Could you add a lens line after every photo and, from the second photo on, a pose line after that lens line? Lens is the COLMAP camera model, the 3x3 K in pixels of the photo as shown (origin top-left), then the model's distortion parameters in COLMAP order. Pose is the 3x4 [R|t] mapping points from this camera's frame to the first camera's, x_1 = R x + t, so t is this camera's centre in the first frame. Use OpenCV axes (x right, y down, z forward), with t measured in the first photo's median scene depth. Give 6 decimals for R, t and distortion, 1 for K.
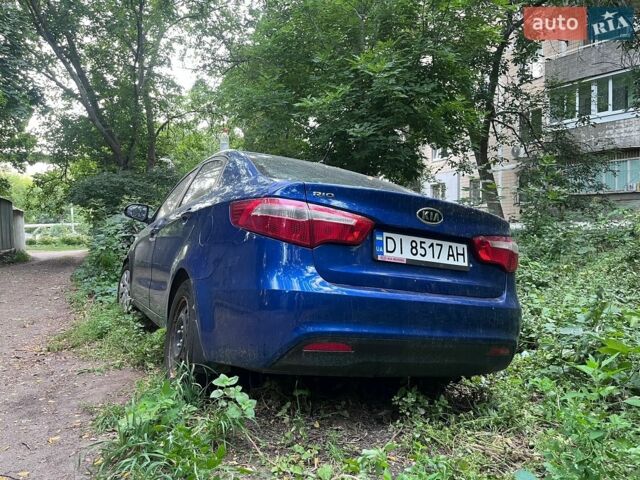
lens RADIAL K [[482.8, 0, 345.5], [0, 482.8, 243.0], [0, 0, 1]] dist [-0.000804, -0.012649]
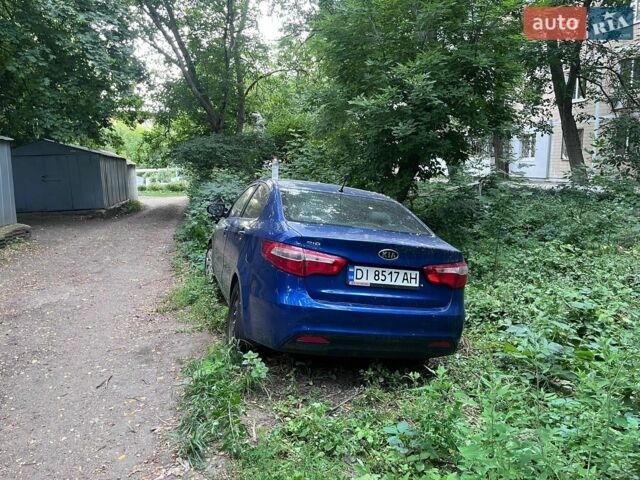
lens RADIAL K [[482.8, 0, 345.5], [0, 482.8, 243.0], [0, 0, 1]] dist [-0.000804, -0.012649]
pose [[0.983365, 0.037508, -0.177726, 0.289470], [-0.017197, 0.993277, 0.114477, -0.243254], [0.180825, -0.109516, 0.977399, -0.442426]]
